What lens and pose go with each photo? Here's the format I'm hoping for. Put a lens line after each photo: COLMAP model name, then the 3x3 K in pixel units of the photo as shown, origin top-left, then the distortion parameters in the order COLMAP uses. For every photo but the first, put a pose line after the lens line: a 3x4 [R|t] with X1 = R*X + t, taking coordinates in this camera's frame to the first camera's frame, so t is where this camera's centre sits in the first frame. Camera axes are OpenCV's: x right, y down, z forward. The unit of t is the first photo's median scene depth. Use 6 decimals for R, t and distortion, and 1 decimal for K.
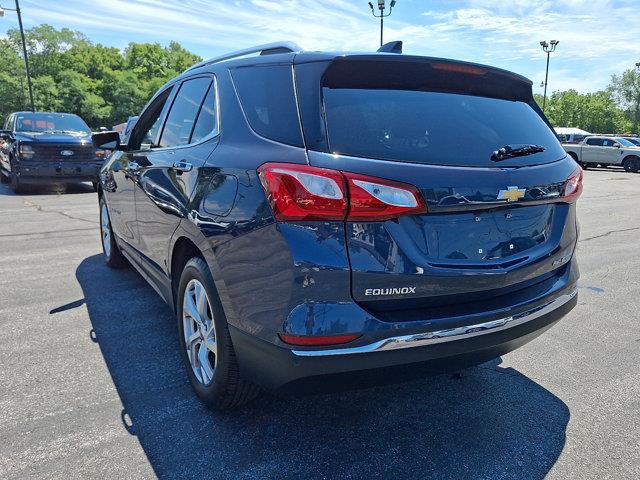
lens RADIAL K [[524.0, 0, 329.5], [0, 524.0, 240.3], [0, 0, 1]] dist [0.004509, -0.005990]
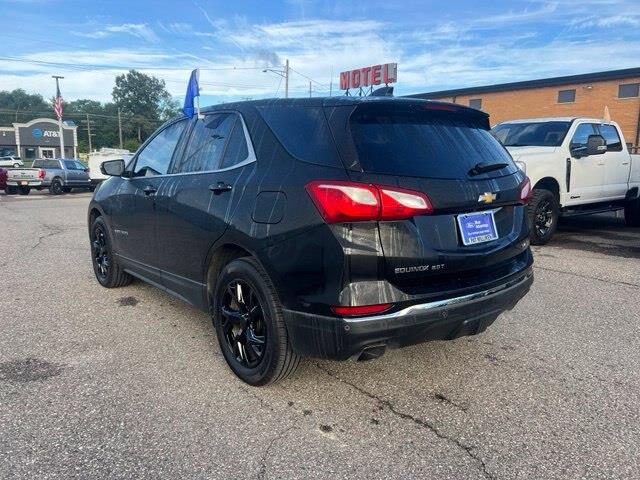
lens RADIAL K [[524.0, 0, 329.5], [0, 524.0, 240.3], [0, 0, 1]] dist [0.004509, -0.005990]
pose [[0.992538, -0.047028, 0.112502, -0.096445], [0.051850, 0.997841, -0.040321, 0.024732], [-0.110363, 0.045853, 0.992833, -0.137418]]
